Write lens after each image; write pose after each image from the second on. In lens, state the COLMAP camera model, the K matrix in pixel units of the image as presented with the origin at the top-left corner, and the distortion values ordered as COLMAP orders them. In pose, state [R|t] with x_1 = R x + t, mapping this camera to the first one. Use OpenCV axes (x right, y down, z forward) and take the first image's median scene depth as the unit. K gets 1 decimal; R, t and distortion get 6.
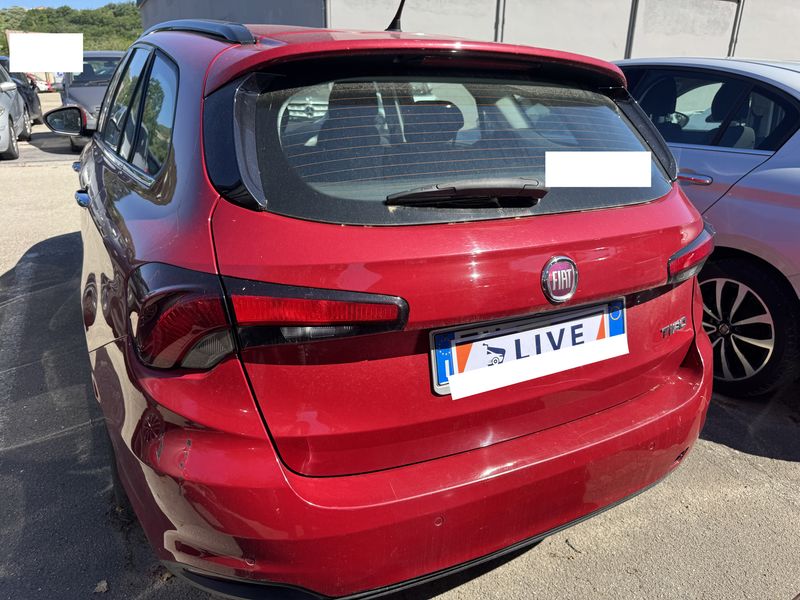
lens RADIAL K [[570.0, 0, 400.0], [0, 570.0, 300.0], [0, 0, 1]] dist [-0.001058, -0.001215]
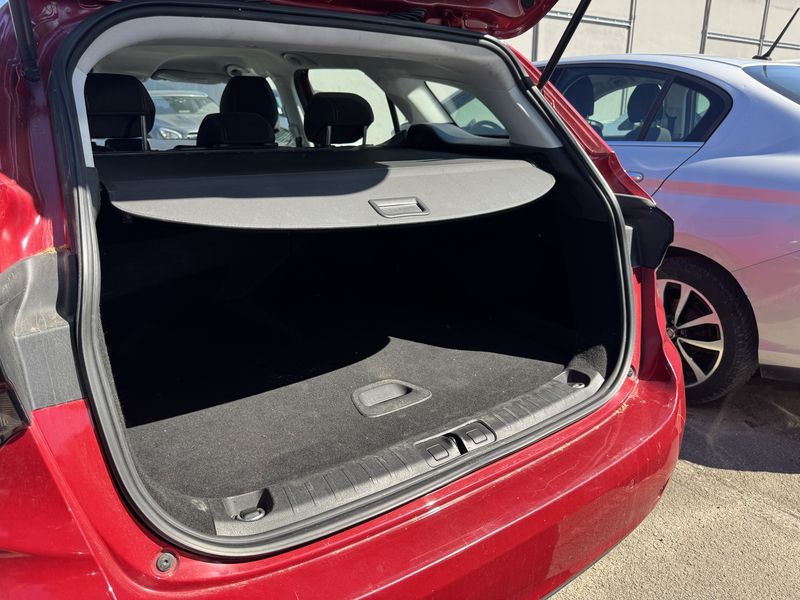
lens RADIAL K [[570.0, 0, 400.0], [0, 570.0, 300.0], [0, 0, 1]] dist [-0.001058, -0.001215]
pose [[0.990057, -0.069960, 0.122039, 0.022296], [0.075980, 0.996076, -0.045385, 0.005713], [-0.118385, 0.054206, 0.991487, 0.131033]]
